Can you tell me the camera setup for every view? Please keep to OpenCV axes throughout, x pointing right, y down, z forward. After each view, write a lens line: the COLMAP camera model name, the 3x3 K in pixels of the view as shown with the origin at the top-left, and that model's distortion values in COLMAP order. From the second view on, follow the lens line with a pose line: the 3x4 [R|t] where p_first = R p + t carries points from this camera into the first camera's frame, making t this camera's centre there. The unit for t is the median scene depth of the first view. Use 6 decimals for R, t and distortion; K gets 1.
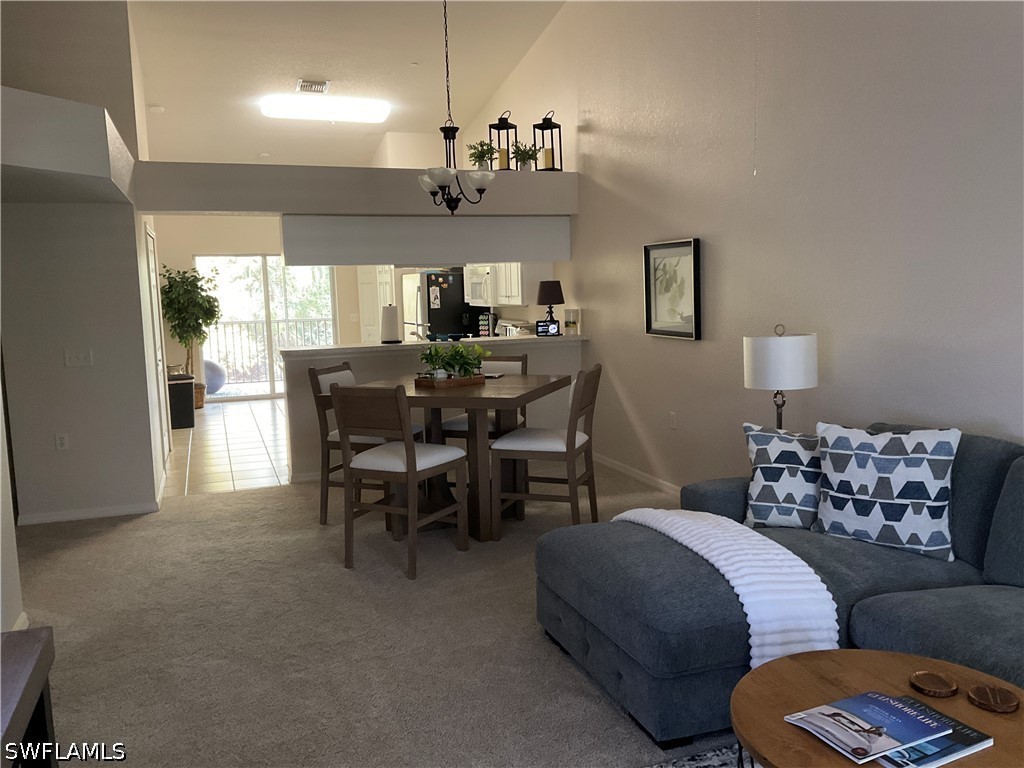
lens RADIAL K [[844.1, 0, 512.0], [0, 844.1, 384.0], [0, 0, 1]] dist [0.129531, 0.001409]
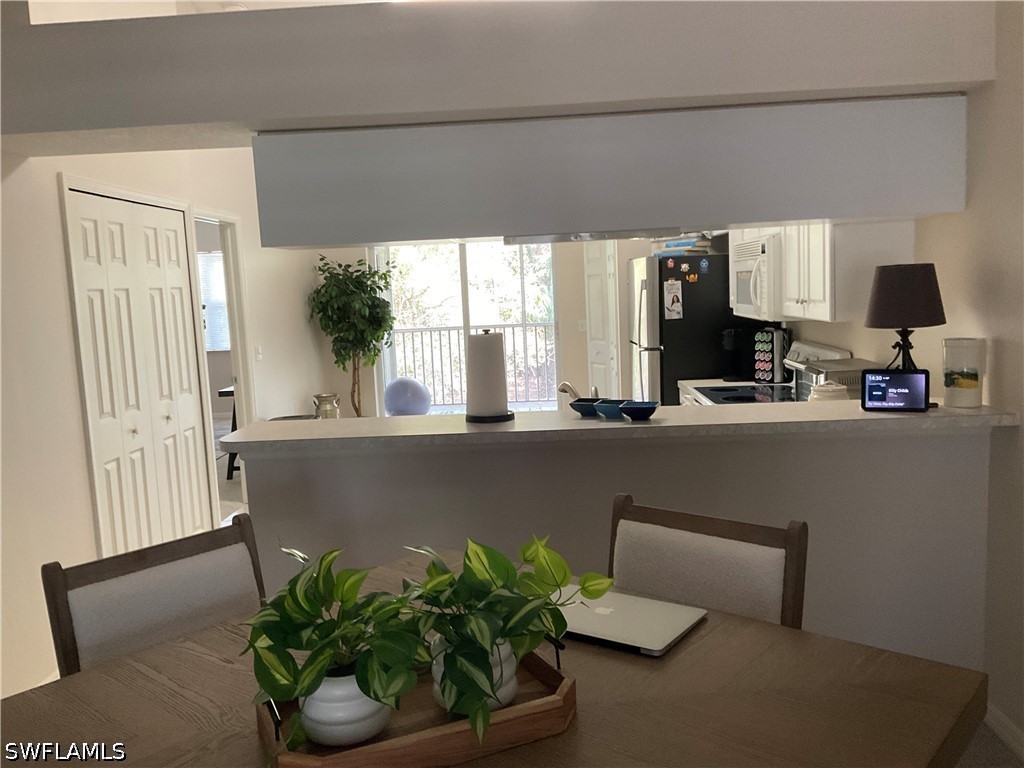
lens RADIAL K [[866.9, 0, 512.0], [0, 866.9, 384.0], [0, 0, 1]] dist [0.002673, -0.003620]
pose [[0.930860, 0.030101, -0.364134, 0.018189], [-0.026238, 0.999535, 0.015553, -0.053634], [0.364433, -0.004924, 0.931217, 0.439013]]
